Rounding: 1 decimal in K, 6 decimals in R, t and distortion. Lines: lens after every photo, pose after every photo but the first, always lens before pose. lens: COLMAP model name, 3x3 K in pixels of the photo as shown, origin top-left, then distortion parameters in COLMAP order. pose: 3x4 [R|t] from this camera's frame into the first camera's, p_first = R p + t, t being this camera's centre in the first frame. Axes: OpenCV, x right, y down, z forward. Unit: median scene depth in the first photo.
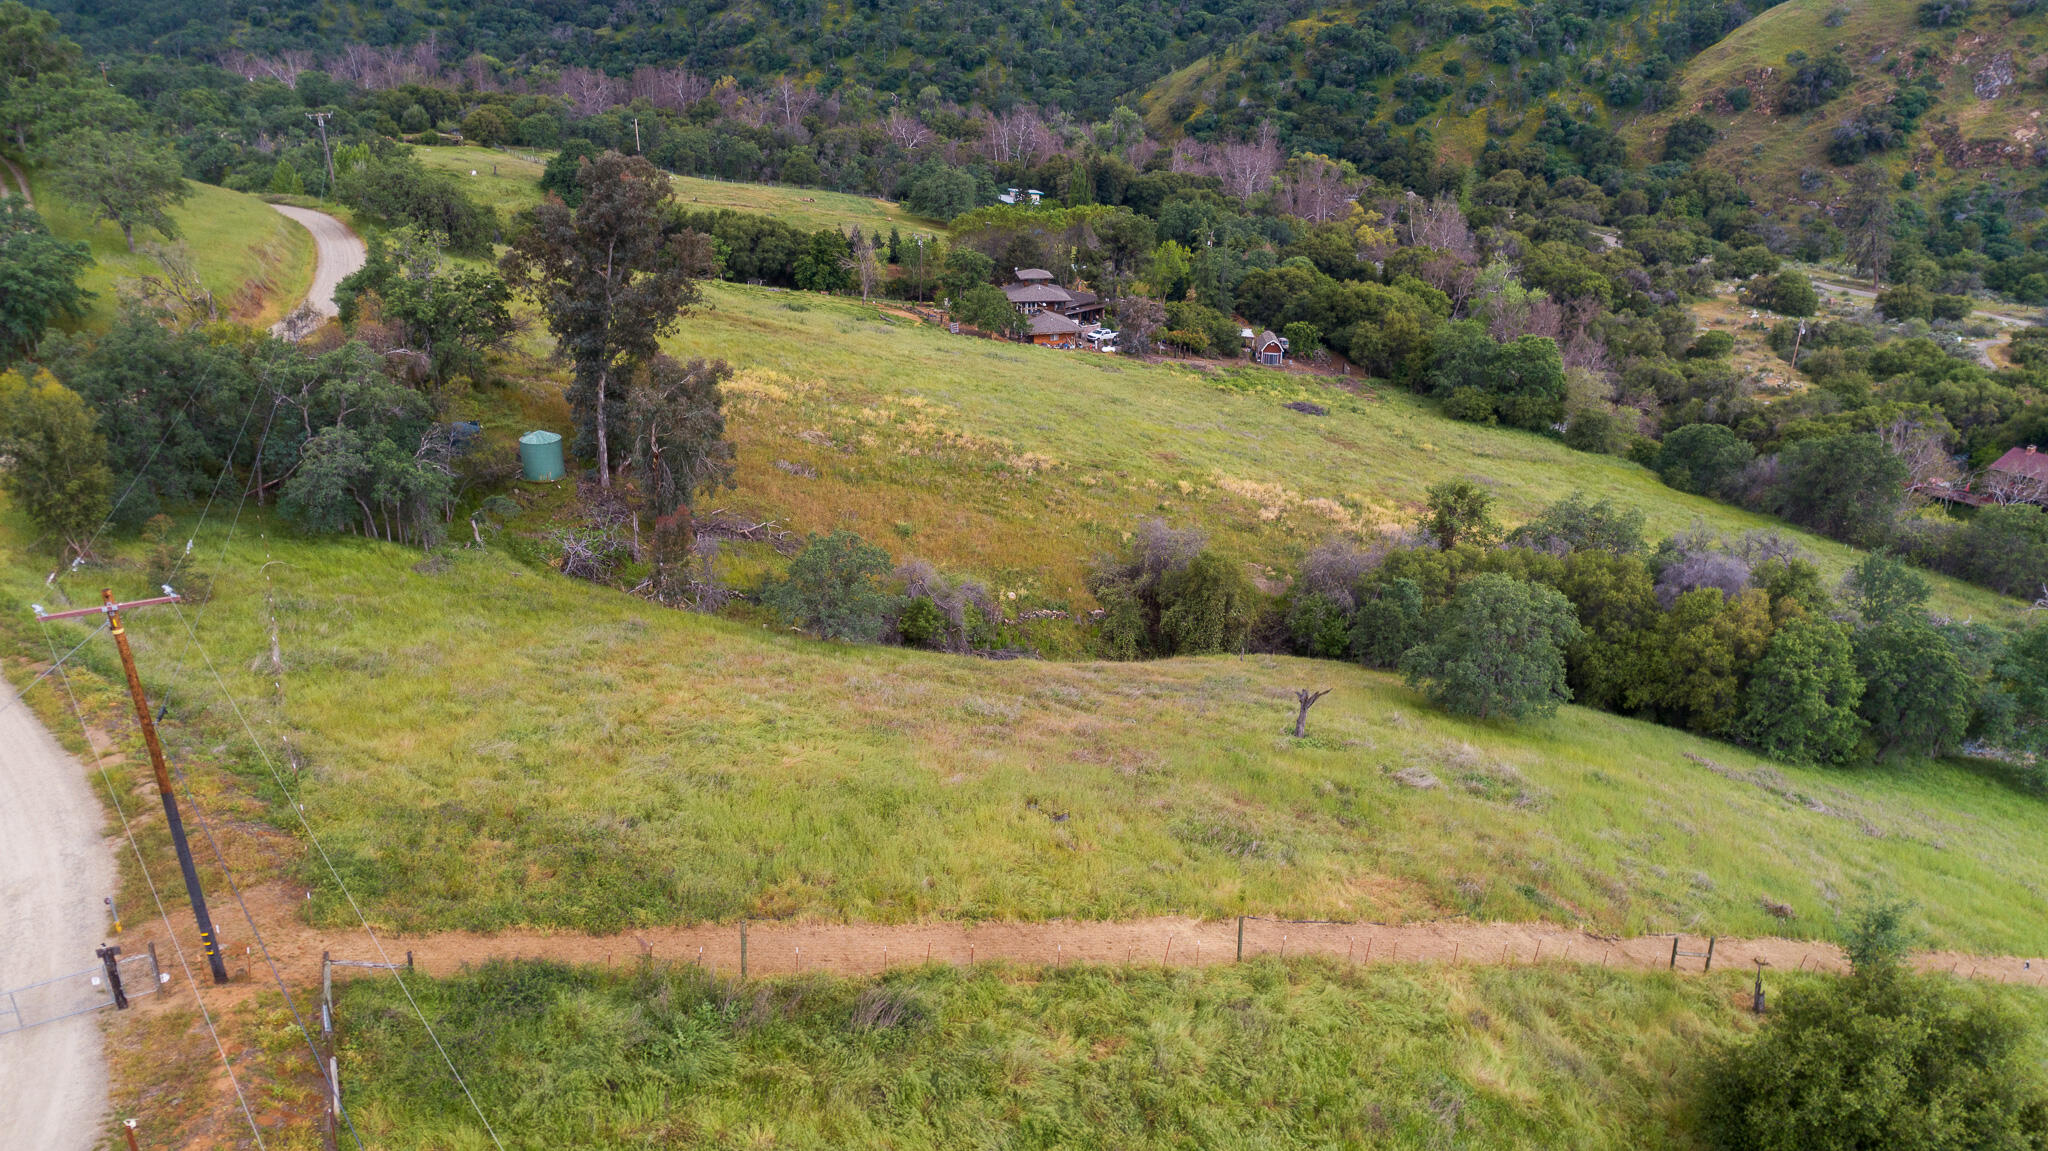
lens RADIAL K [[1383.2, 0, 1022.2], [0, 1383.2, 571.7], [0, 0, 1]] dist [-0.015332, 0.012954]
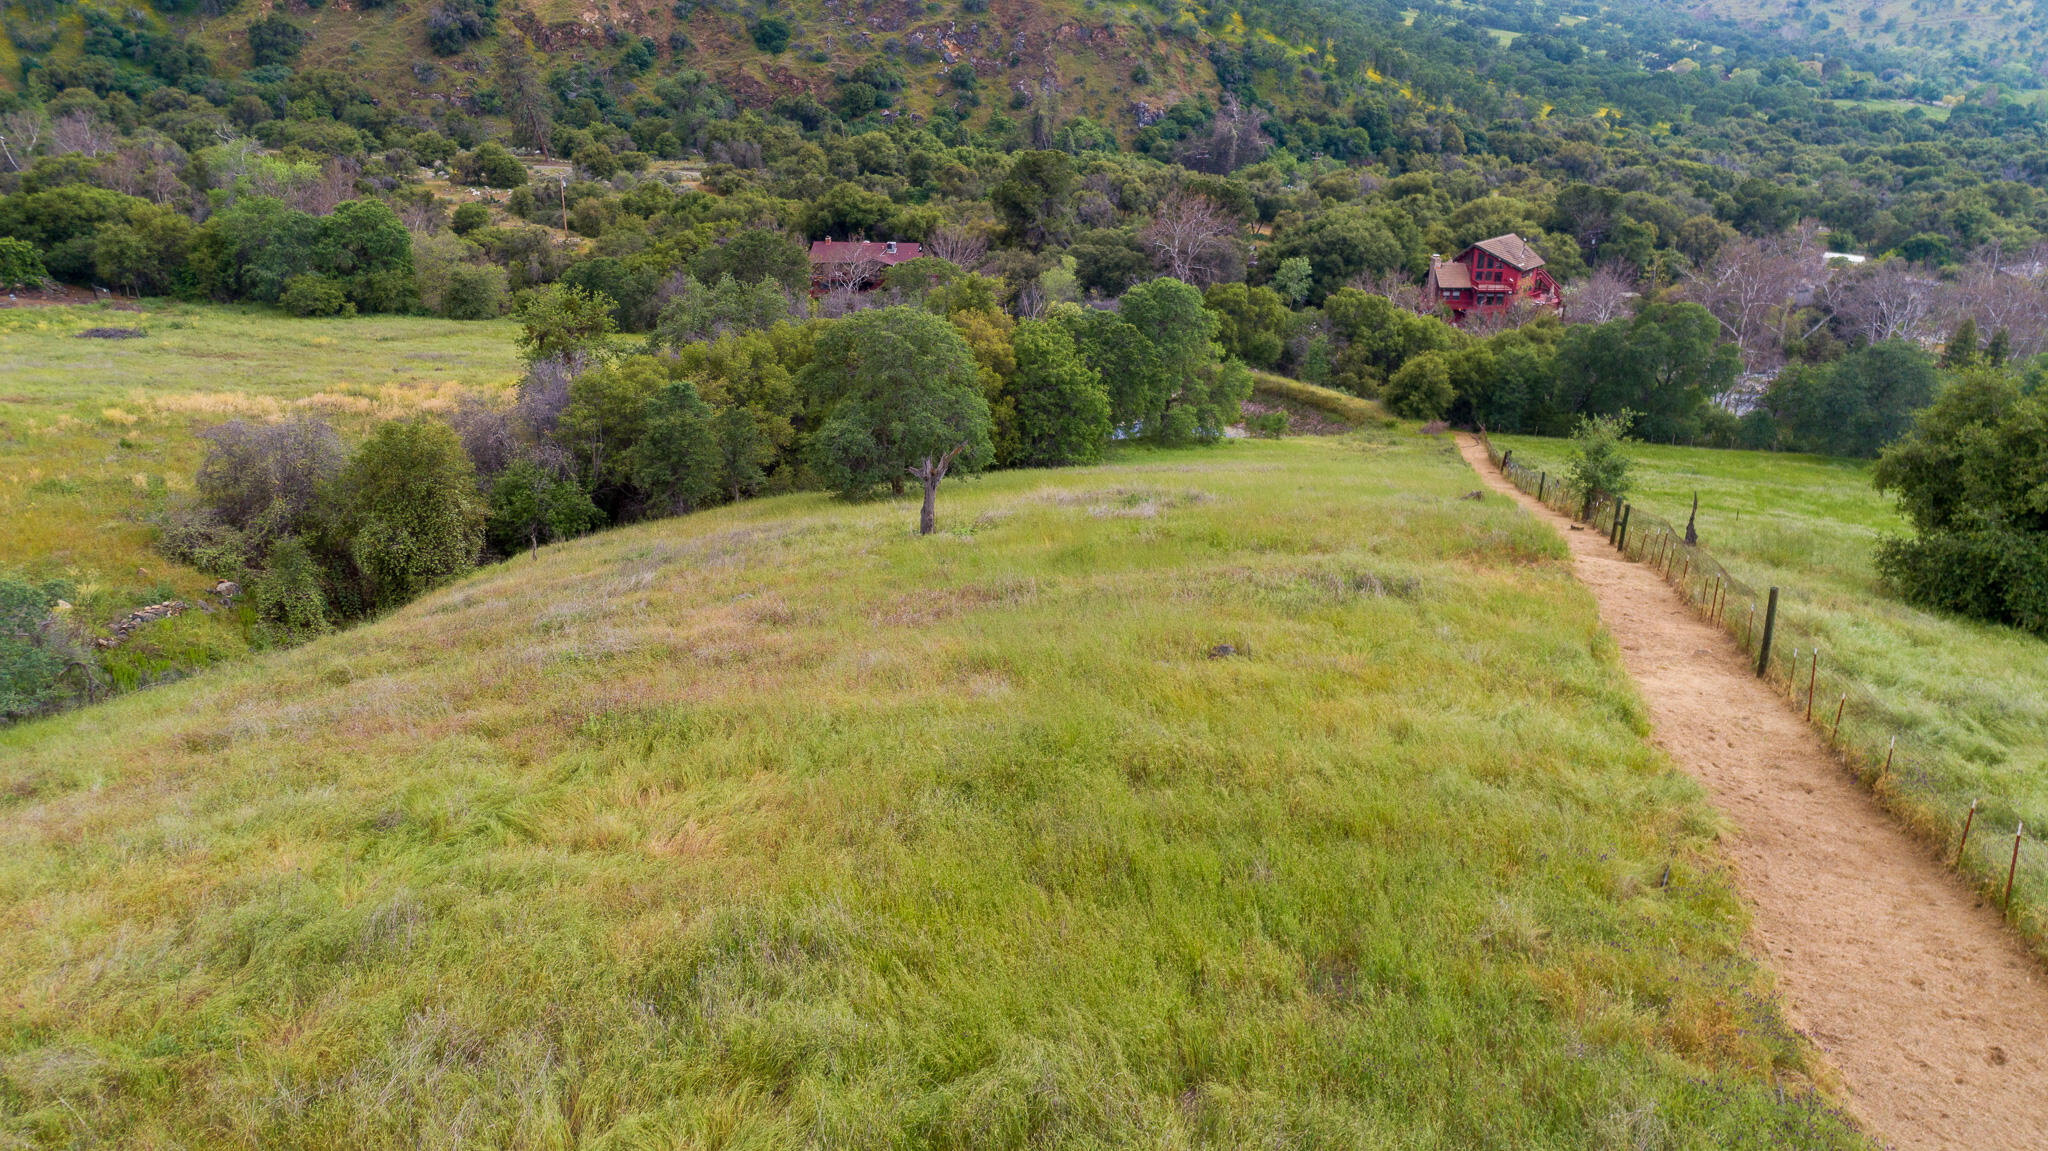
lens RADIAL K [[1382.6, 0, 1024.0], [0, 1382.6, 575.5], [0, 0, 1]] dist [-0.011125, 0.004396]
pose [[0.558554, -0.327045, 0.762273, -0.085708], [0.306290, 0.935362, 0.176874, 0.011471], [-0.770846, 0.134683, 0.622620, 0.179908]]
